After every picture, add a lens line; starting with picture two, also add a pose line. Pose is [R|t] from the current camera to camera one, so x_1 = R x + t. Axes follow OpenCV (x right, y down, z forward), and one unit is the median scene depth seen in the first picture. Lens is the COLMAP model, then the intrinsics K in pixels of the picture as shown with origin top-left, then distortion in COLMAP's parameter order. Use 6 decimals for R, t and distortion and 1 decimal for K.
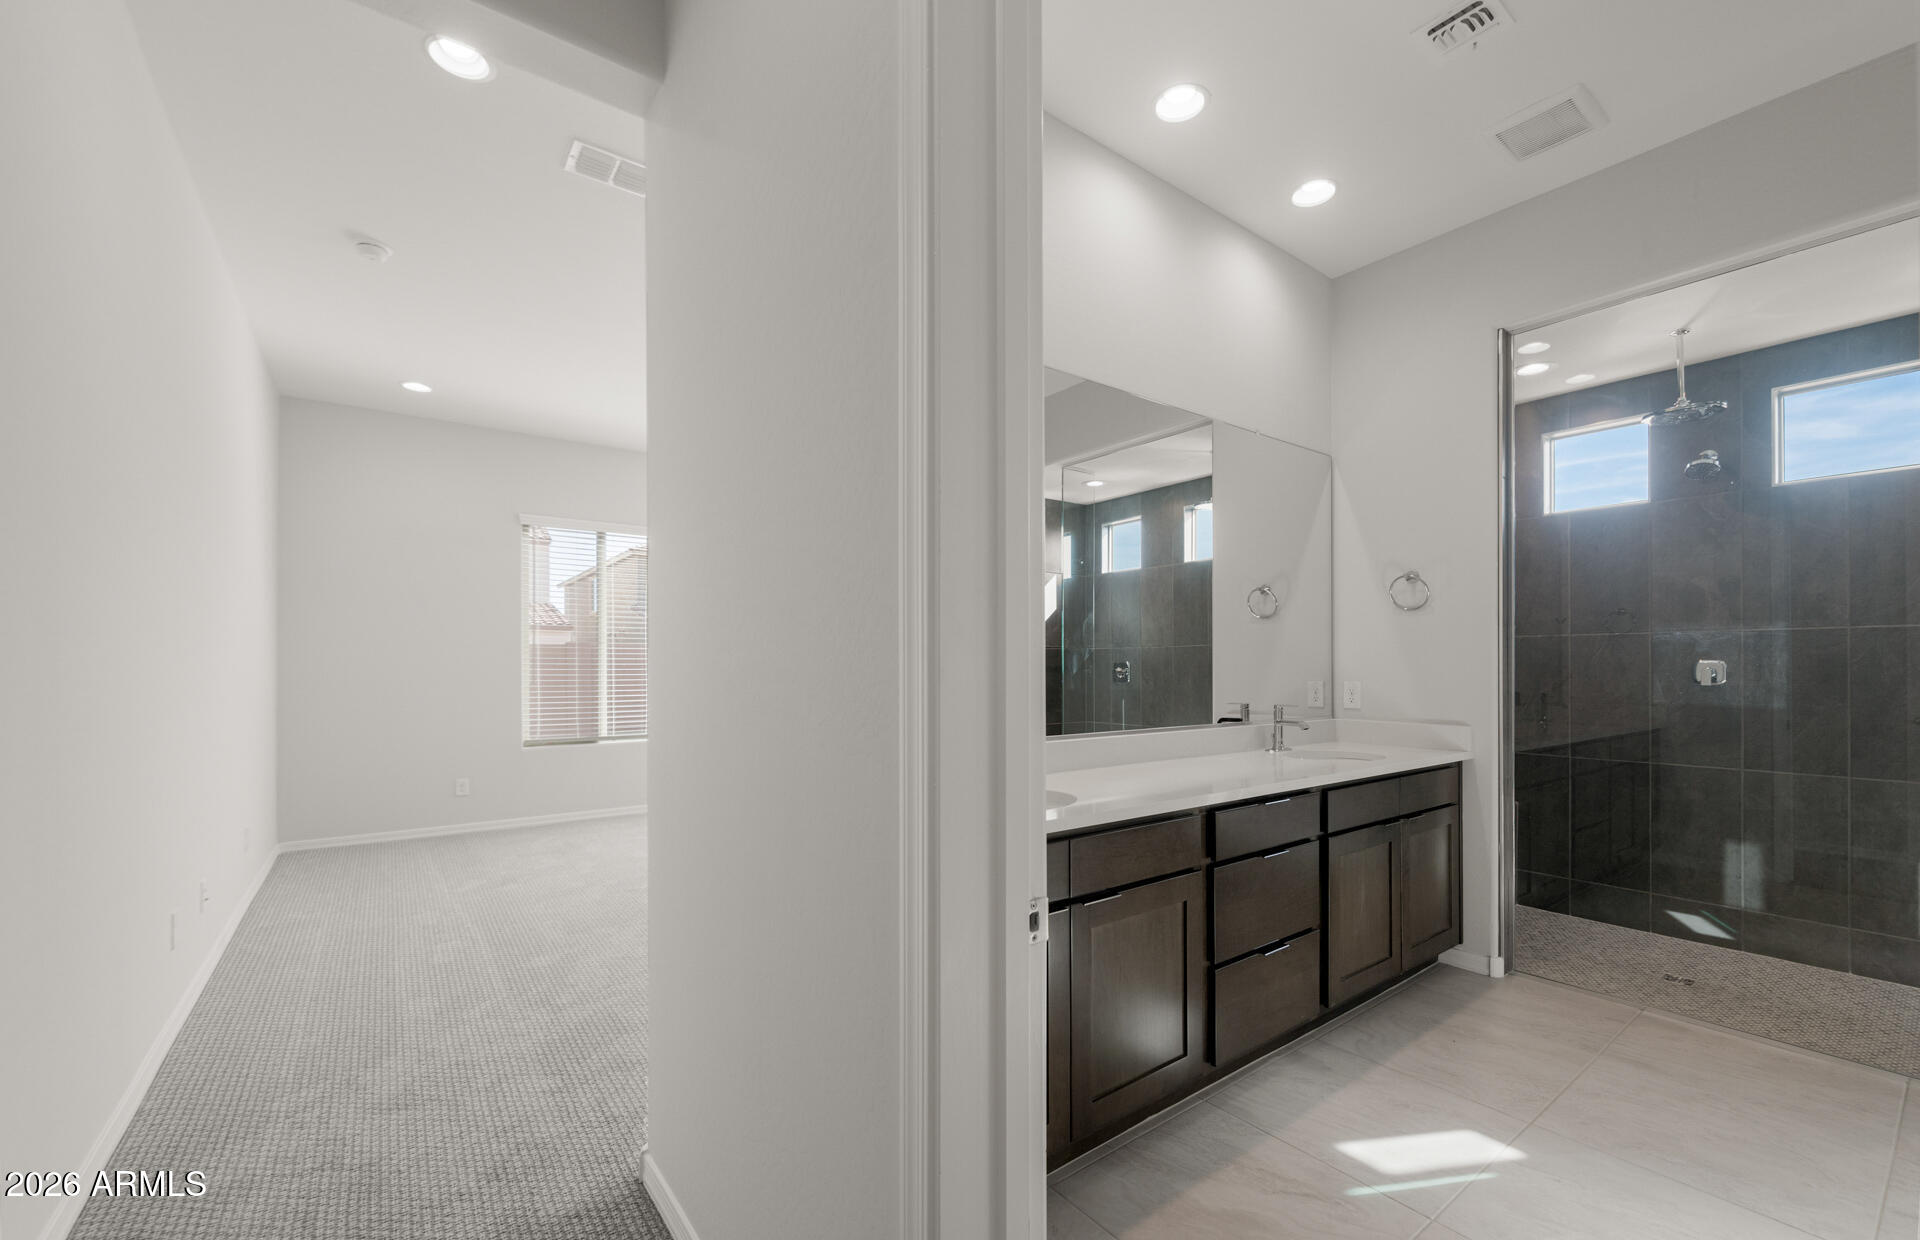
lens RADIAL K [[772.7, 0, 958.2], [0, 772.7, 667.6], [0, 0, 1]] dist [-0.000694, -0.000091]
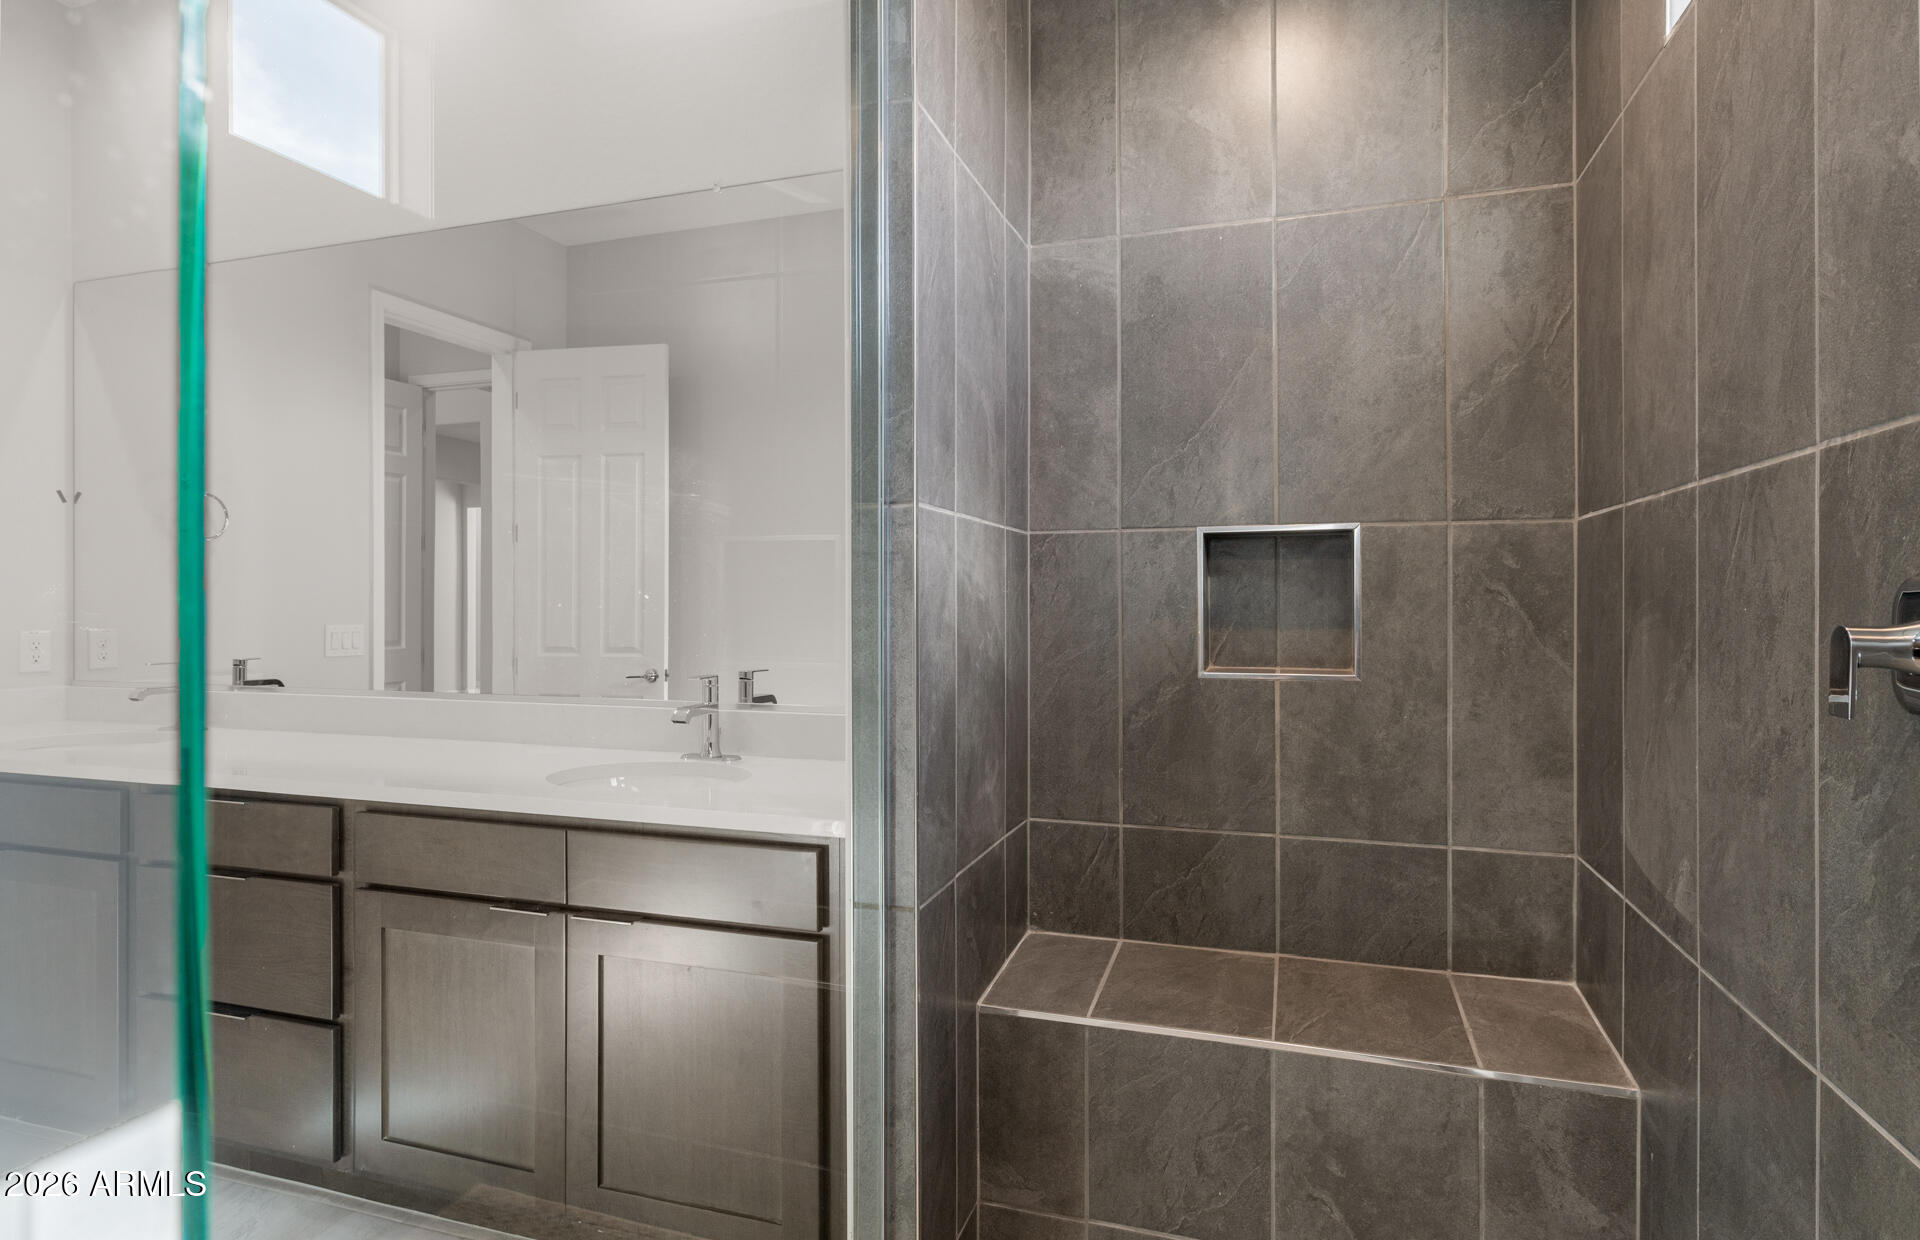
lens RADIAL K [[1025.2, 0, 960.1], [0, 1025.2, 605.6], [0, 0, 1]] dist [-0.000470, -0.000199]
pose [[0.568967, 0.003383, -0.822354, 1.095245], [0.002104, 0.999982, 0.005569, -0.005411], [0.822358, -0.004899, 0.568949, 0.723346]]
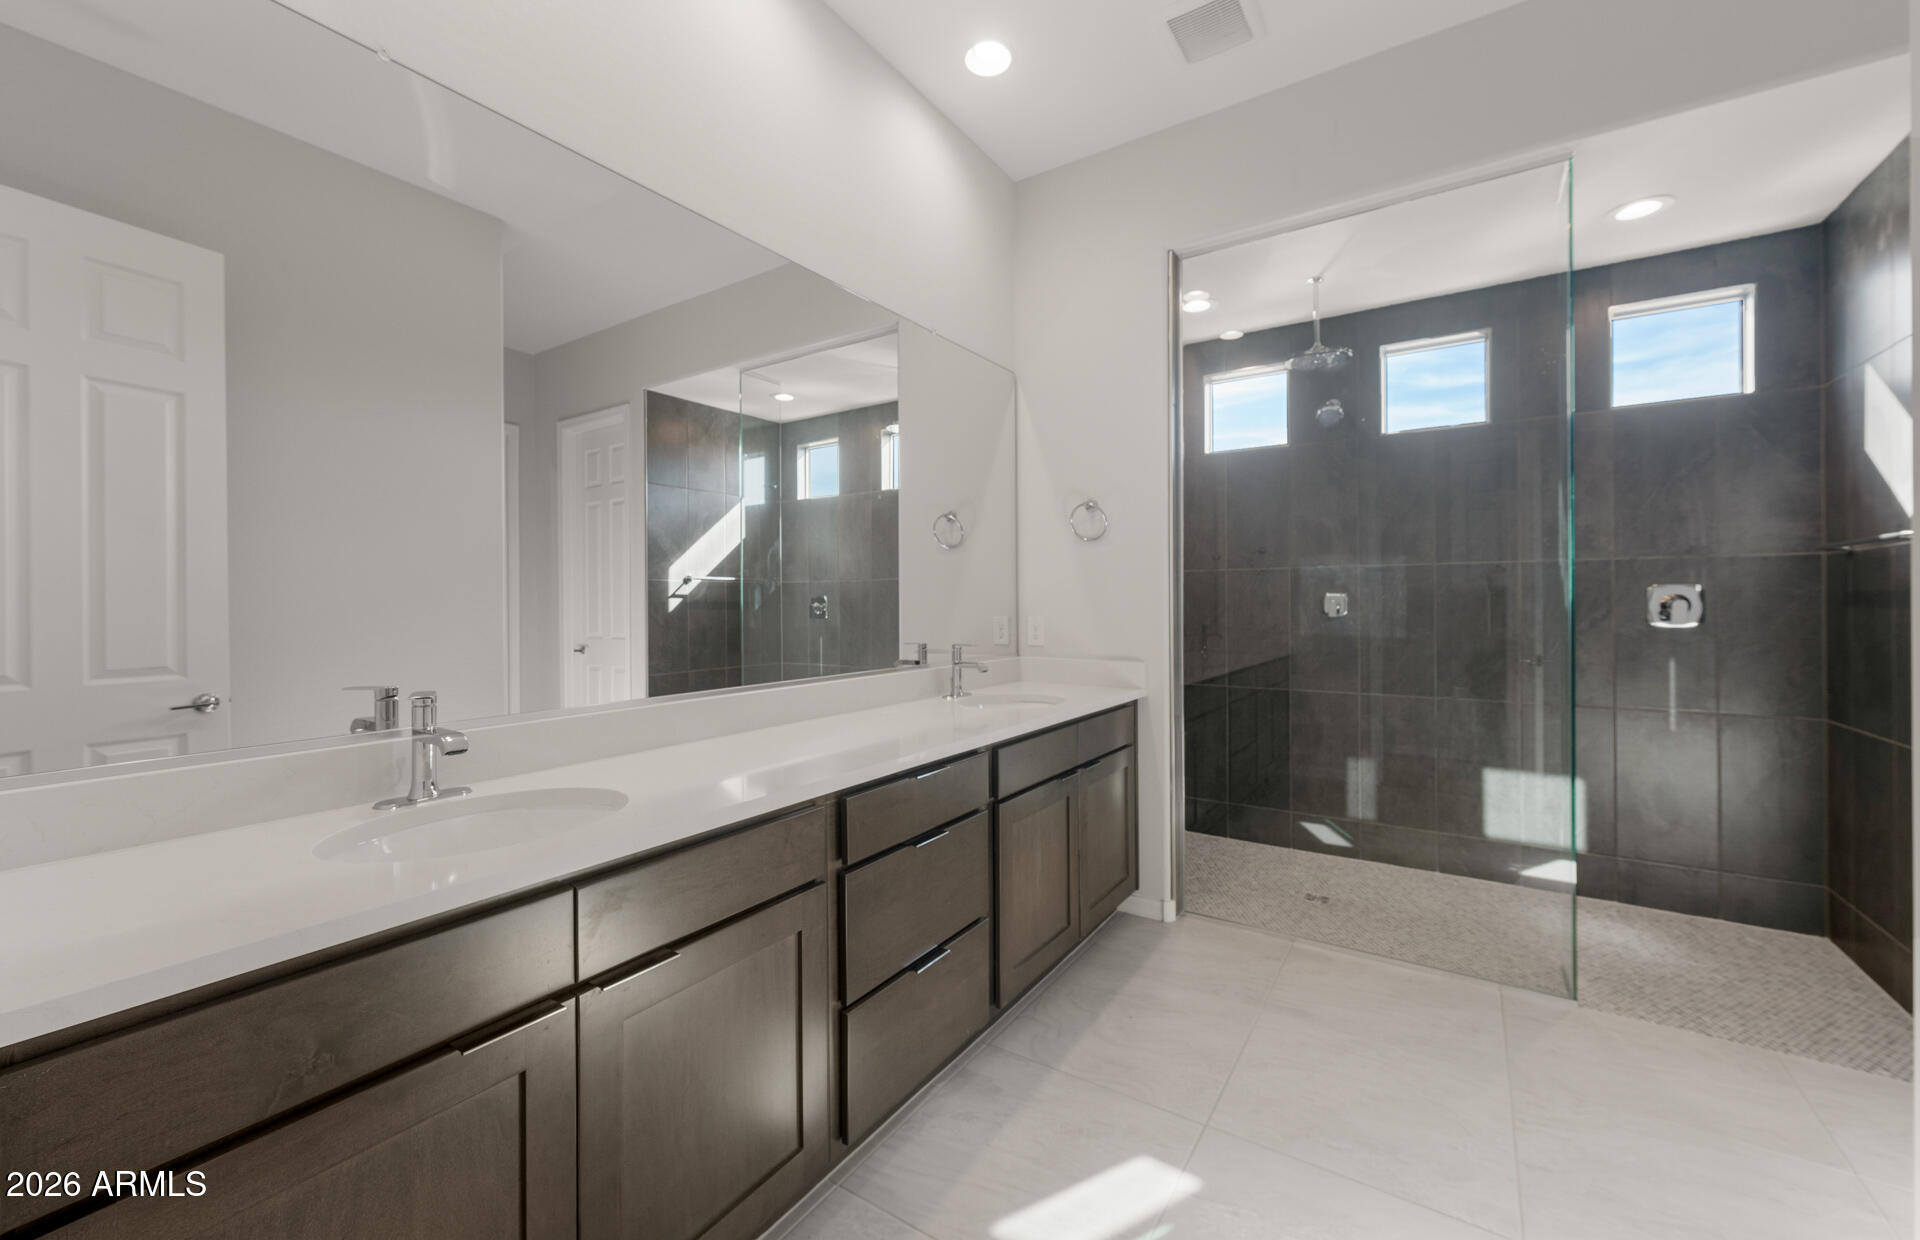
lens RADIAL K [[755.0, 0, 959.7], [0, 755.0, 605.0], [0, 0, 1]] dist [0.009849, -0.000013]
pose [[0.941651, -0.005868, 0.336539, 0.127525], [0.004741, 0.999980, 0.004169, -0.000115], [-0.336557, -0.002330, 0.941660, 0.188232]]
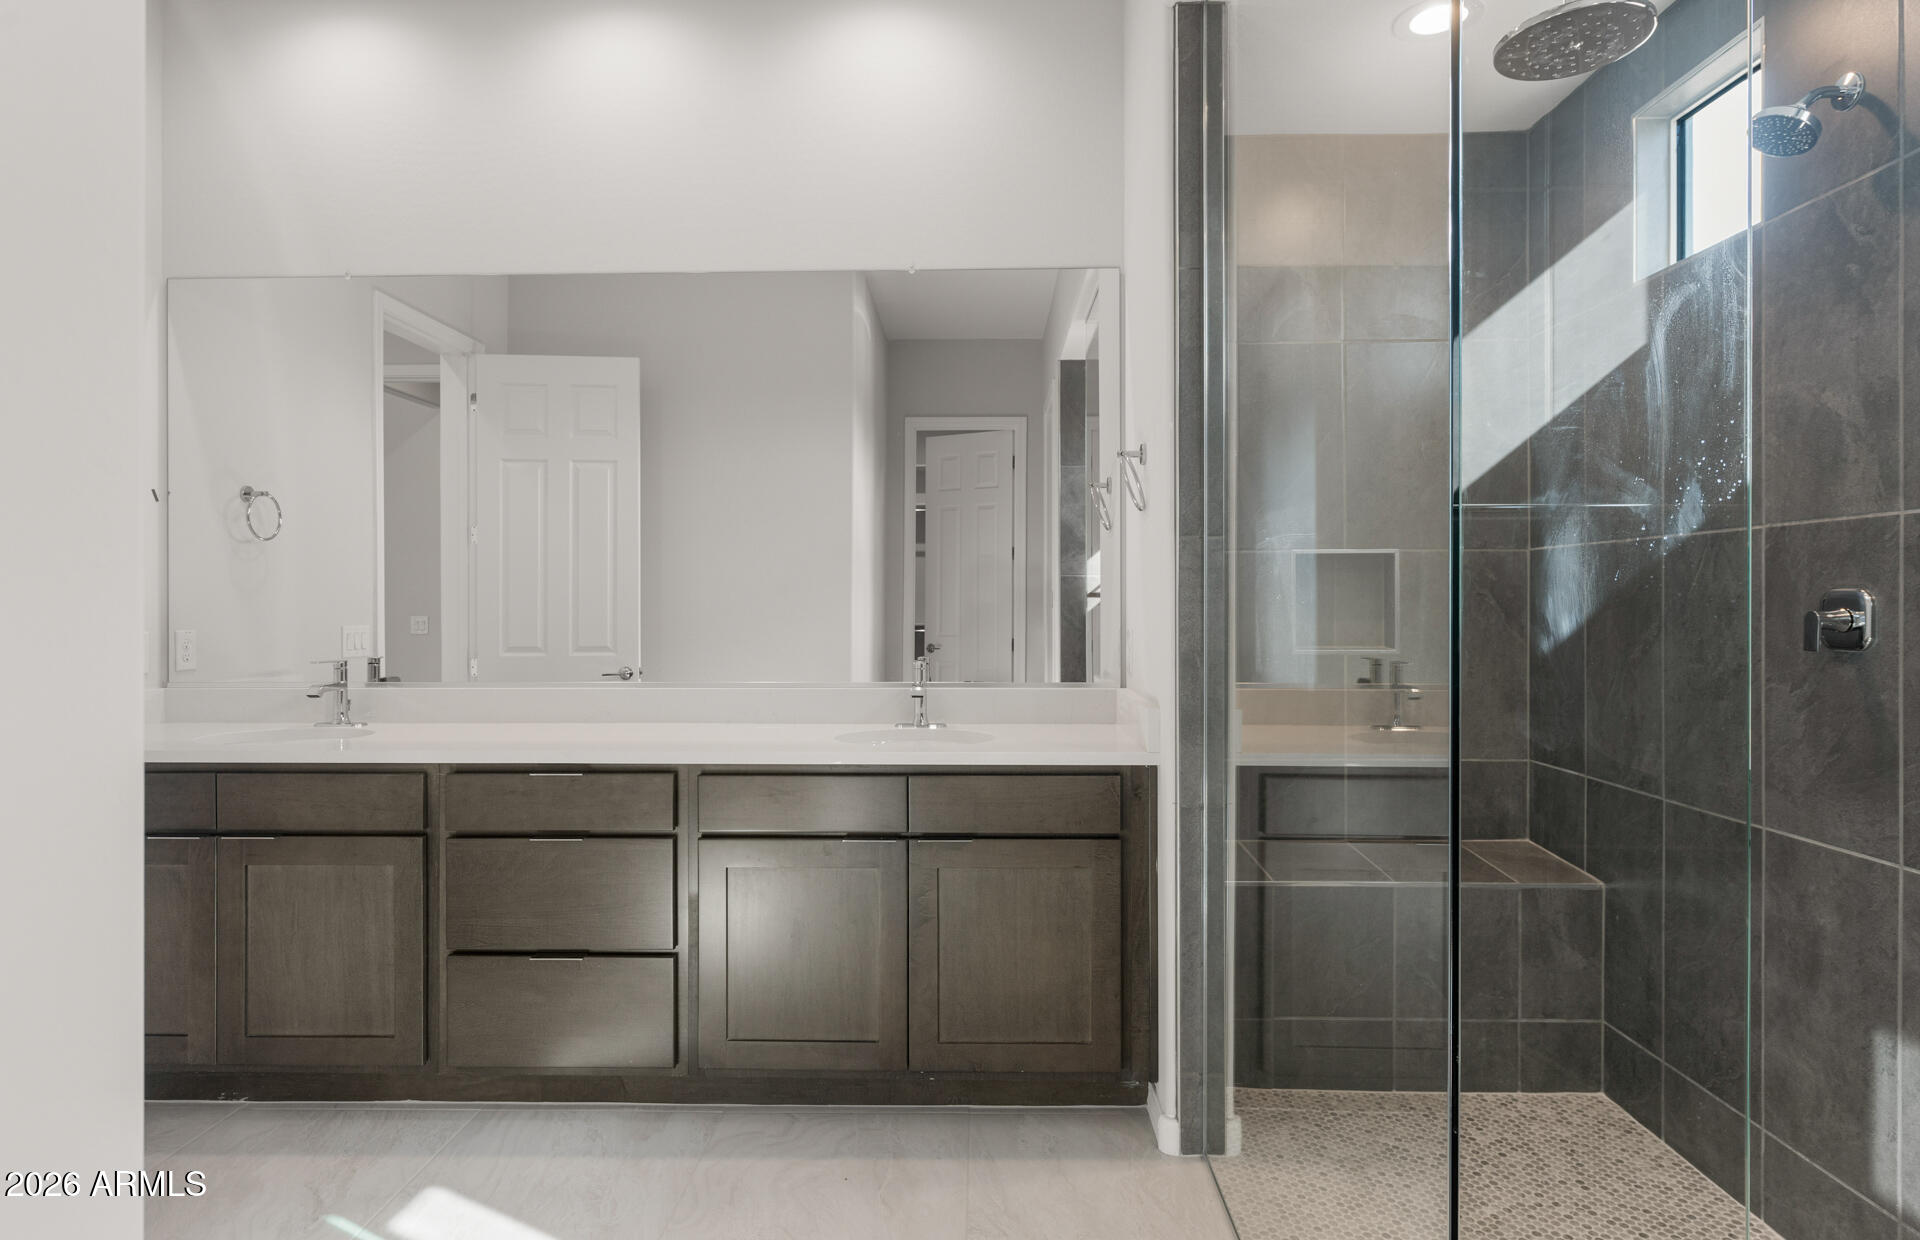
lens RADIAL K [[1035.1, 0, 960.9], [0, 1035.1, 609.5], [0, 0, 1]] dist [0.004531, 0.000428]
pose [[0.782647, 0.003298, -0.622457, 1.001048], [0.002571, 0.999960, 0.008530, -0.005536], [0.622461, -0.008277, 0.782607, 0.296968]]
